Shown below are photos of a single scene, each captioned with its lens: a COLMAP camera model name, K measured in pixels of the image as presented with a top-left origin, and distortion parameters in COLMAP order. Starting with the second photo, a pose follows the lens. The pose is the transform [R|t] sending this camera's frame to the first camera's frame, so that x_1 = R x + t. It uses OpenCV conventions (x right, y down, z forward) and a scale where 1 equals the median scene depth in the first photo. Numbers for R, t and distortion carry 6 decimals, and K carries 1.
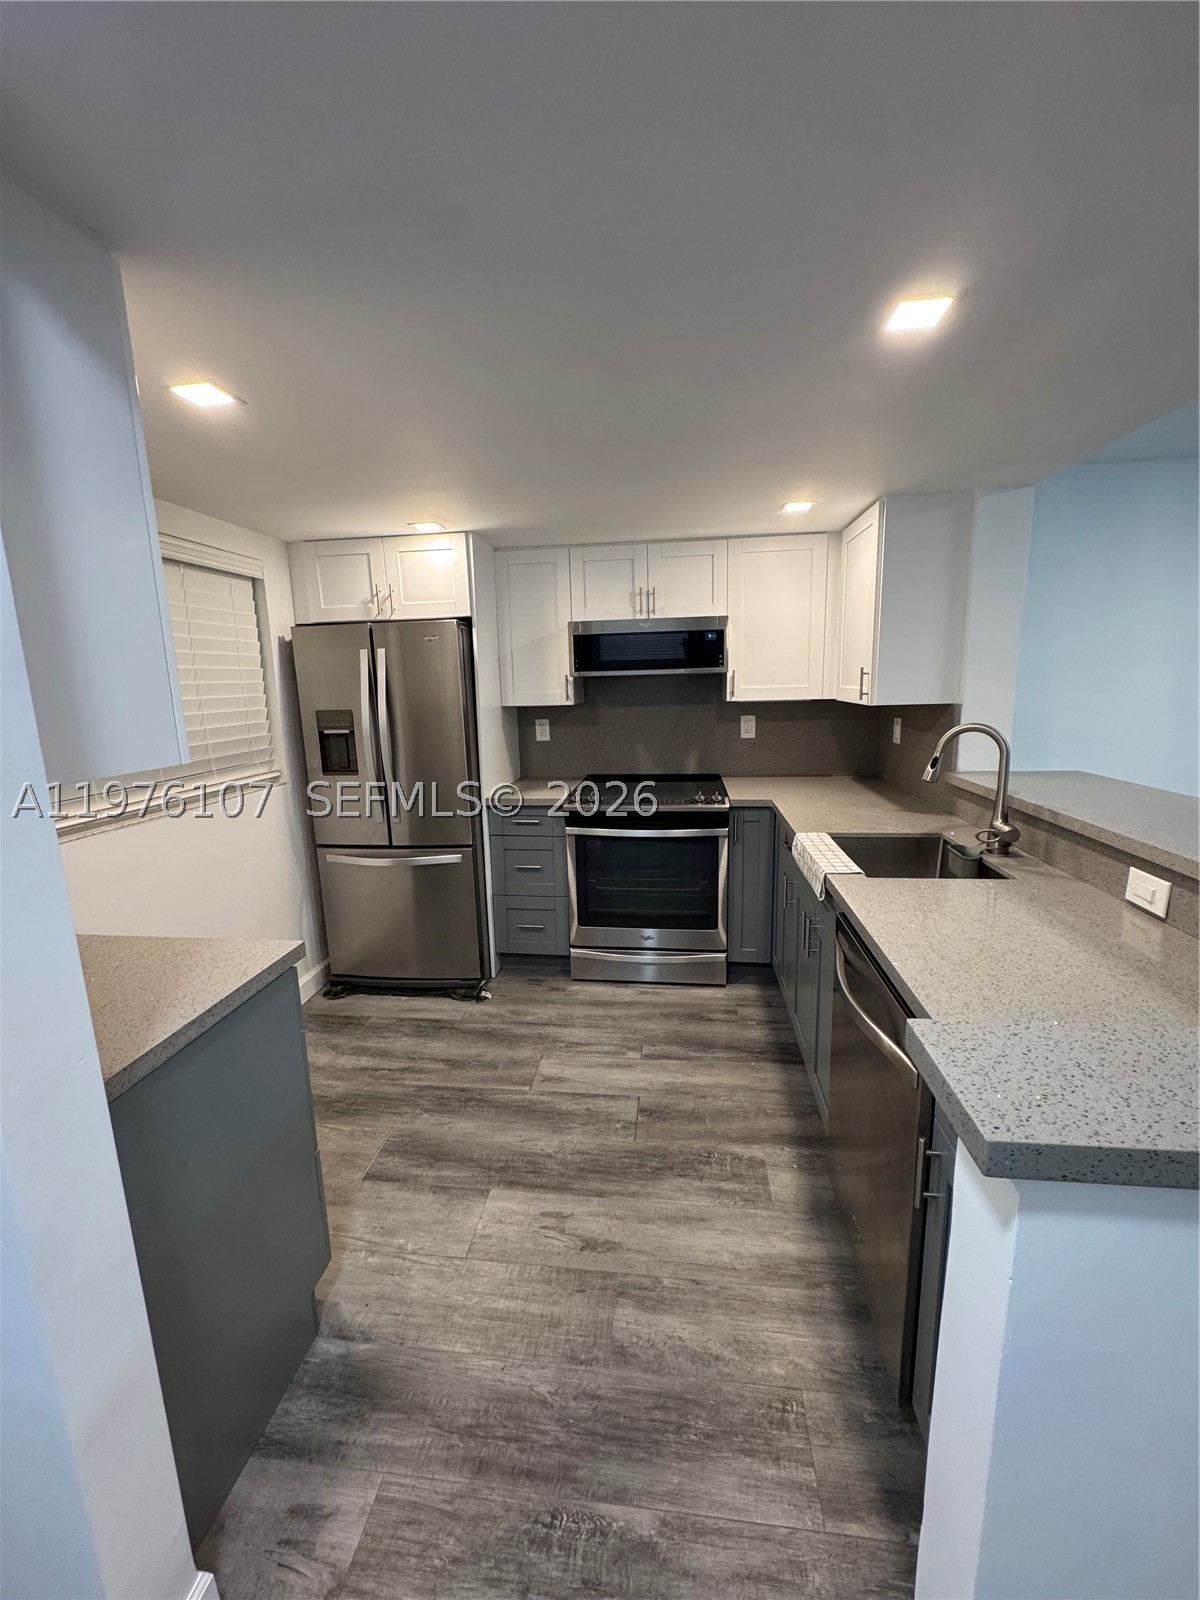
lens RADIAL K [[639.0, 0, 601.9], [0, 639.0, 794.5], [0, 0, 1]] dist [0.001787, -0.000175]
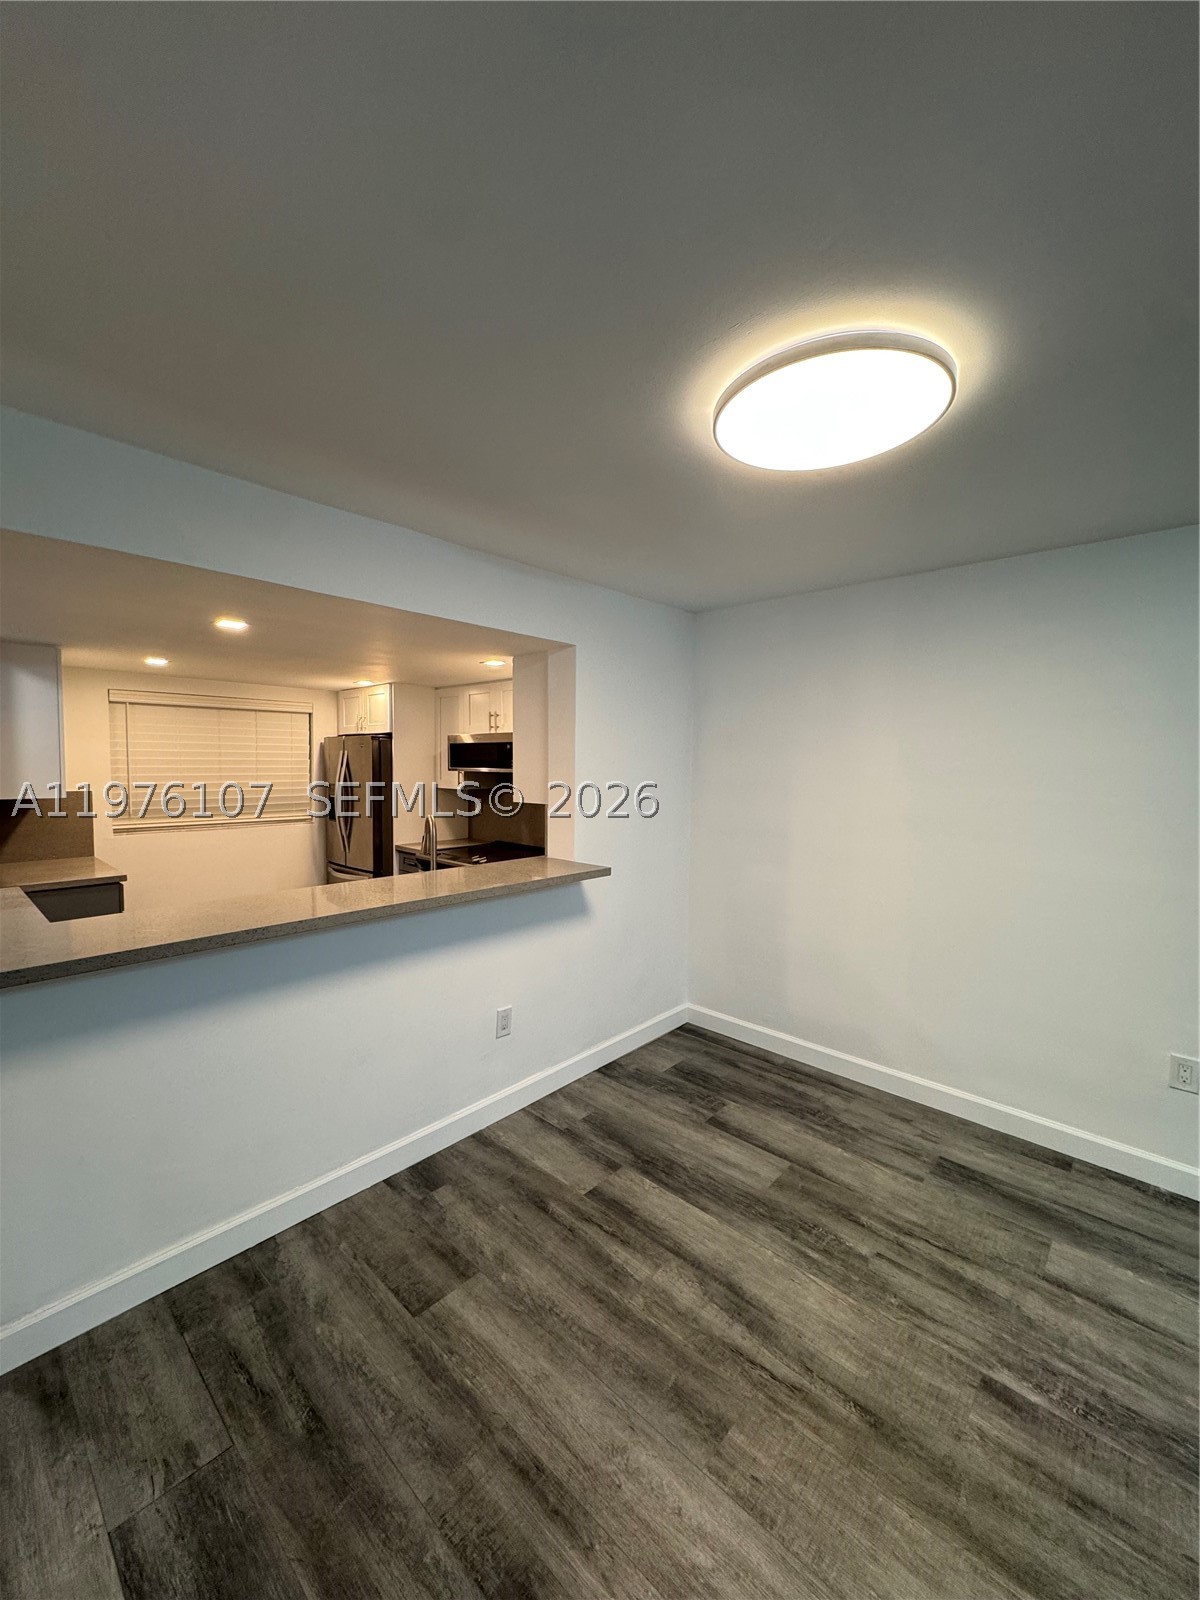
lens RADIAL K [[639.0, 0, 603.2], [0, 639.0, 801.0], [0, 0, 1]] dist [0.001787, -0.000175]
pose [[0.811394, 0.069393, -0.580366, 1.196507], [-0.134313, 0.988493, -0.069587, -0.063003], [0.568858, 0.134413, 0.811377, 0.002658]]
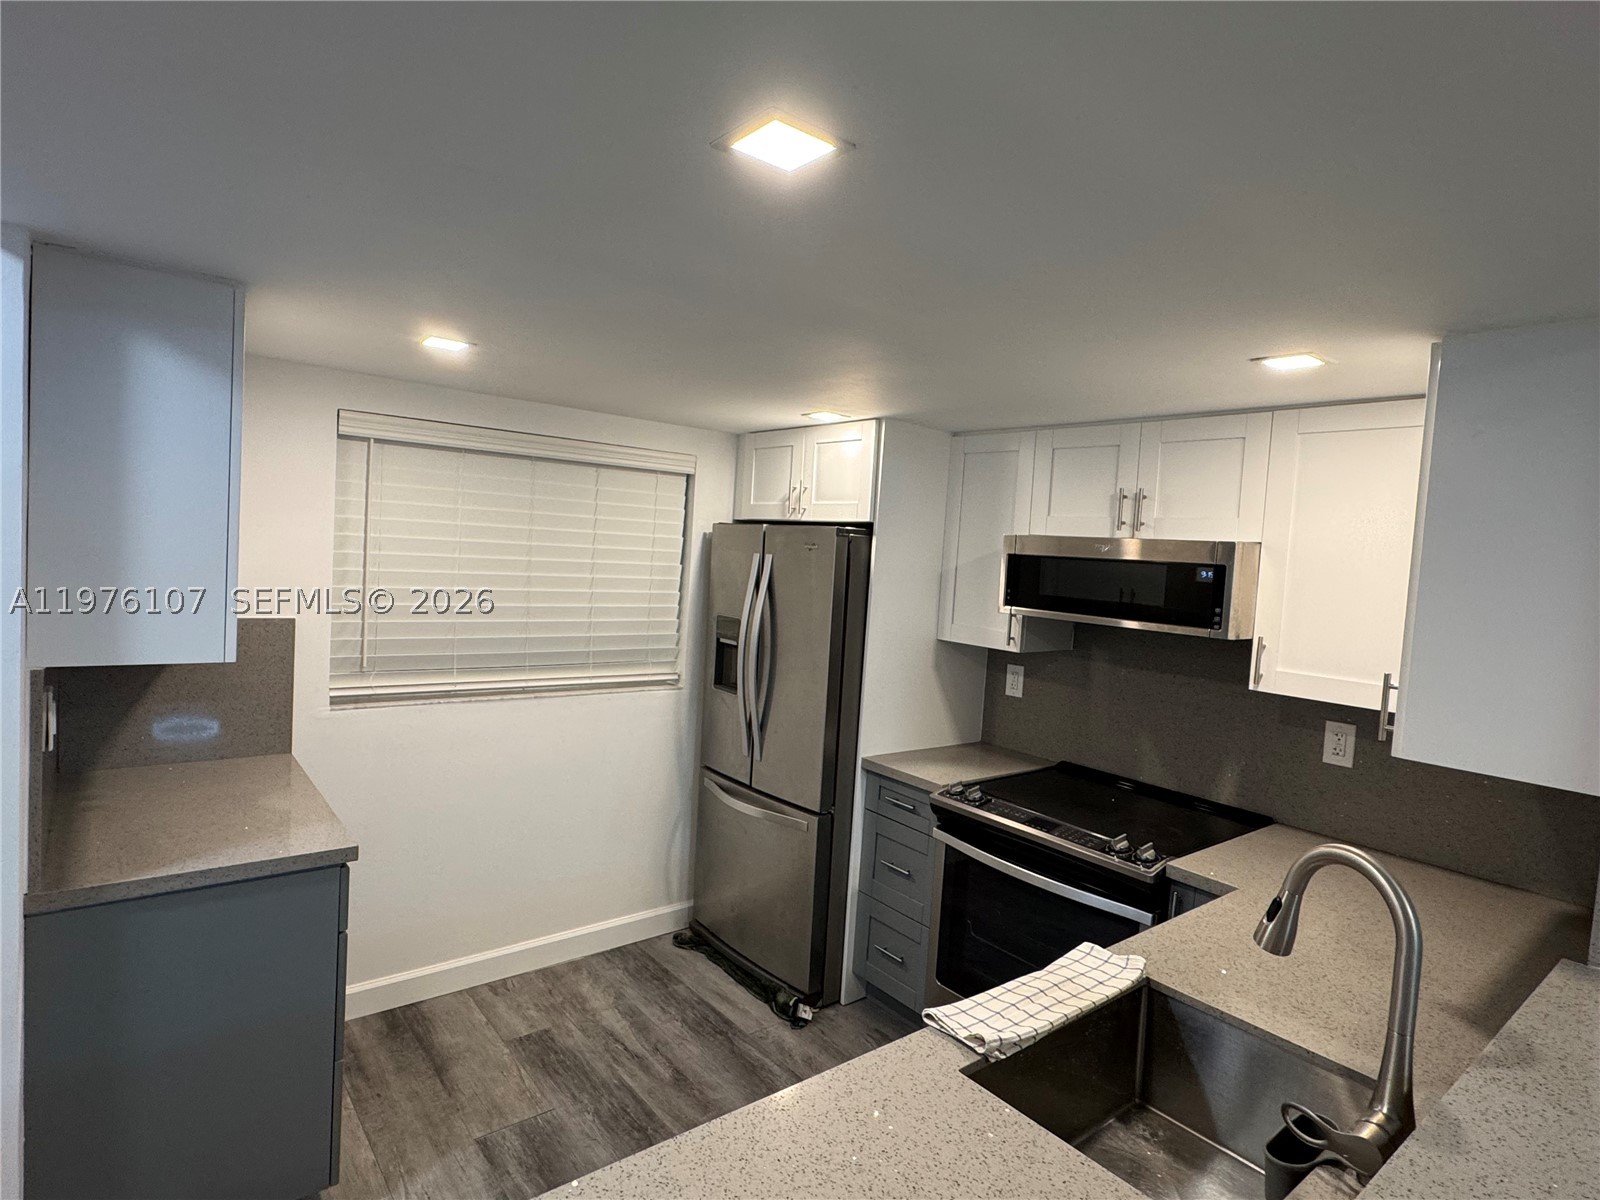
lens RADIAL K [[866.9, 0, 801.7], [0, 866.9, 600.4], [0, 0, 1]] dist [0.002960, 0.001657]
pose [[0.710593, 0.113599, -0.694372, 0.476475], [-0.204778, 0.977549, -0.049635, -0.115217], [0.673145, 0.177463, 0.717902, 0.201093]]
